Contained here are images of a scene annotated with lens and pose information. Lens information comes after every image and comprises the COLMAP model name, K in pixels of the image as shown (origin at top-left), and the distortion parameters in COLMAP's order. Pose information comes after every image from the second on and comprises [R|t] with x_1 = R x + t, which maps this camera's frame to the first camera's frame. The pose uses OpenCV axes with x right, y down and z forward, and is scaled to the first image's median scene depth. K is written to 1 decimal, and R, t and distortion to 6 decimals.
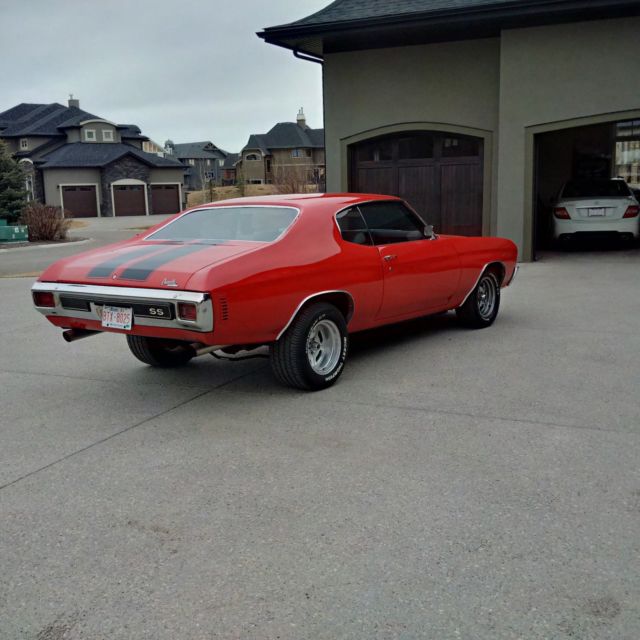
lens RADIAL K [[774.9, 0, 322.7], [0, 774.9, 317.7], [0, 0, 1]] dist [0.168860, -0.437277]
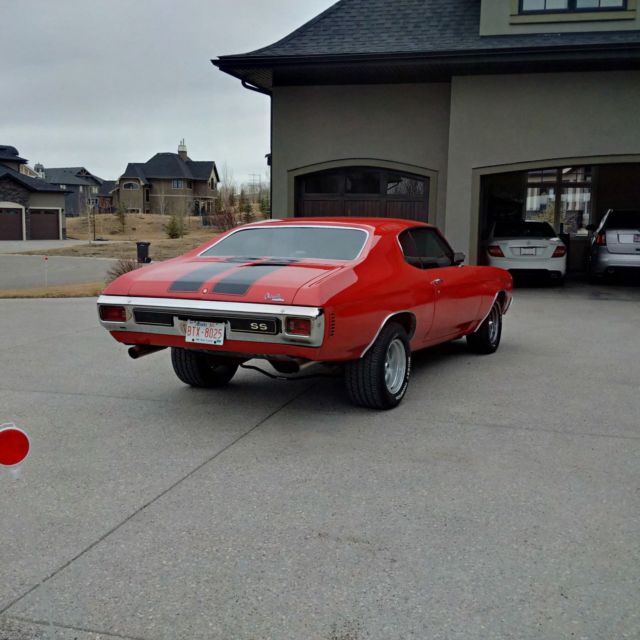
lens RADIAL K [[774.9, 0, 322.7], [0, 774.9, 317.7], [0, 0, 1]] dist [0.168860, -0.437277]
pose [[0.983948, 0.021076, 0.177205, -0.196485], [-0.012906, 0.998805, -0.047136, 0.016991], [-0.177987, 0.044093, 0.983045, 0.012670]]
